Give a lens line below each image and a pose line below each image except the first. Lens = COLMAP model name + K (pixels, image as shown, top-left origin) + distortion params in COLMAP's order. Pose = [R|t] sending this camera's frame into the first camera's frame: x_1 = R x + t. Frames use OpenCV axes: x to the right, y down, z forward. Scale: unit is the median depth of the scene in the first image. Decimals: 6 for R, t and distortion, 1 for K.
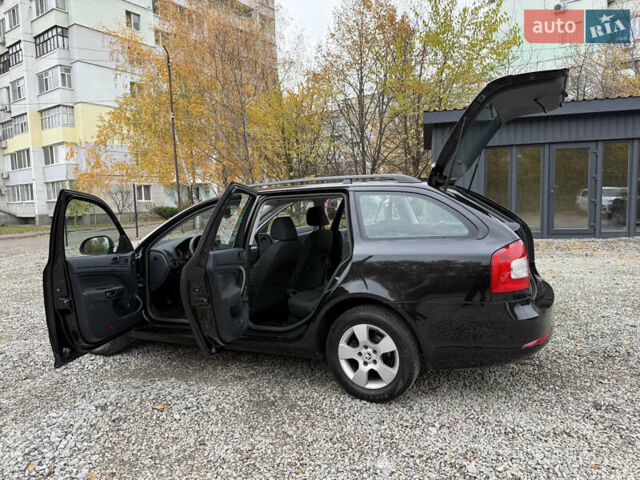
lens RADIAL K [[452.1, 0, 319.5], [0, 452.1, 238.6], [0, 0, 1]] dist [0.039551, -0.048401]
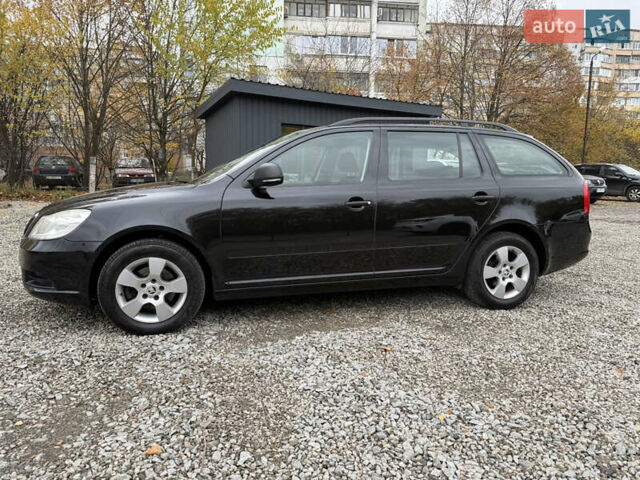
lens RADIAL K [[452.3, 0, 321.3], [0, 452.3, 242.0], [0, 0, 1]] dist [0.025090, -0.032130]
pose [[0.748427, -0.041681, 0.661906, -1.031019], [0.012883, 0.998749, 0.048325, 0.110836], [-0.663092, -0.027640, 0.748028, 0.414786]]
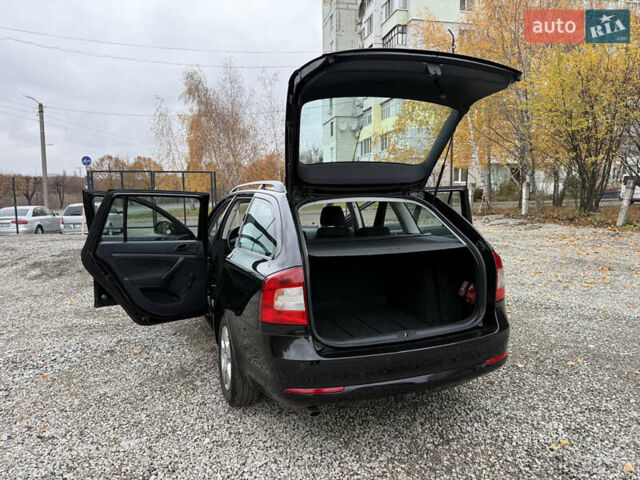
lens RADIAL K [[452.1, 0, 324.1], [0, 452.1, 240.0], [0, 0, 1]] dist [0.039551, -0.048401]
pose [[0.737018, 0.103479, -0.667905, 0.951116], [-0.070826, 0.994594, 0.075938, -0.105400], [0.672152, -0.008662, 0.740362, 0.384953]]
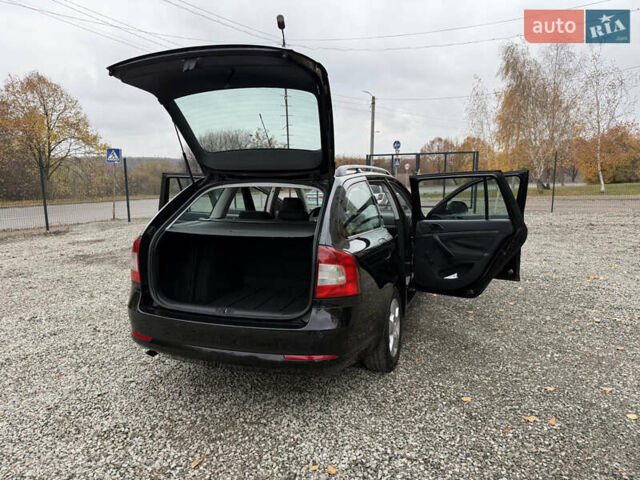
lens RADIAL K [[452.1, 0, 322.2], [0, 452.1, 240.9], [0, 0, 1]] dist [0.039551, -0.048401]
pose [[0.106153, 0.183580, -0.977256, 1.414105], [-0.076679, 0.981394, 0.176028, -0.193192], [0.991389, 0.056249, 0.118254, 1.205198]]
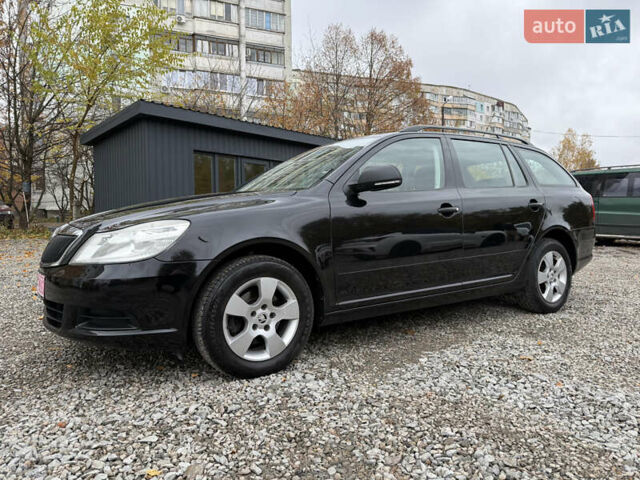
lens RADIAL K [[452.3, 0, 321.2], [0, 452.3, 239.6], [0, 0, 1]] dist [0.025090, -0.032130]
pose [[0.512846, -0.009593, 0.858427, -1.267479], [0.061767, 0.997758, -0.025752, 0.146235], [-0.856256, 0.066230, 0.512289, 0.873395]]
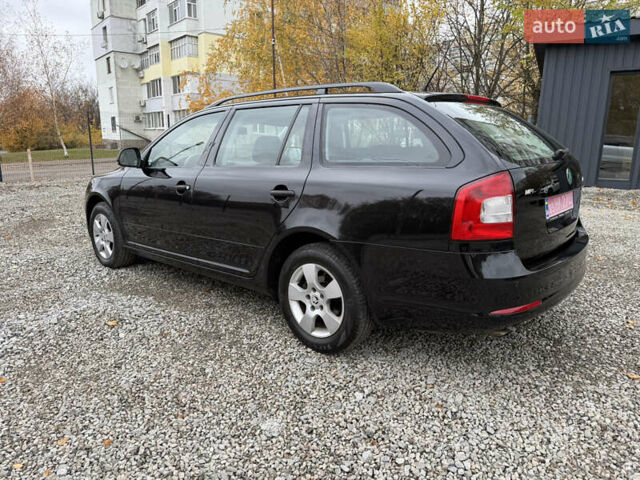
lens RADIAL K [[452.1, 0, 316.1], [0, 452.1, 232.2], [0, 0, 1]] dist [0.039551, -0.048401]
pose [[0.963016, 0.089093, -0.254290, 0.306154], [-0.056753, 0.989650, 0.131805, 0.019033], [0.263400, -0.112499, 0.958105, 0.190822]]
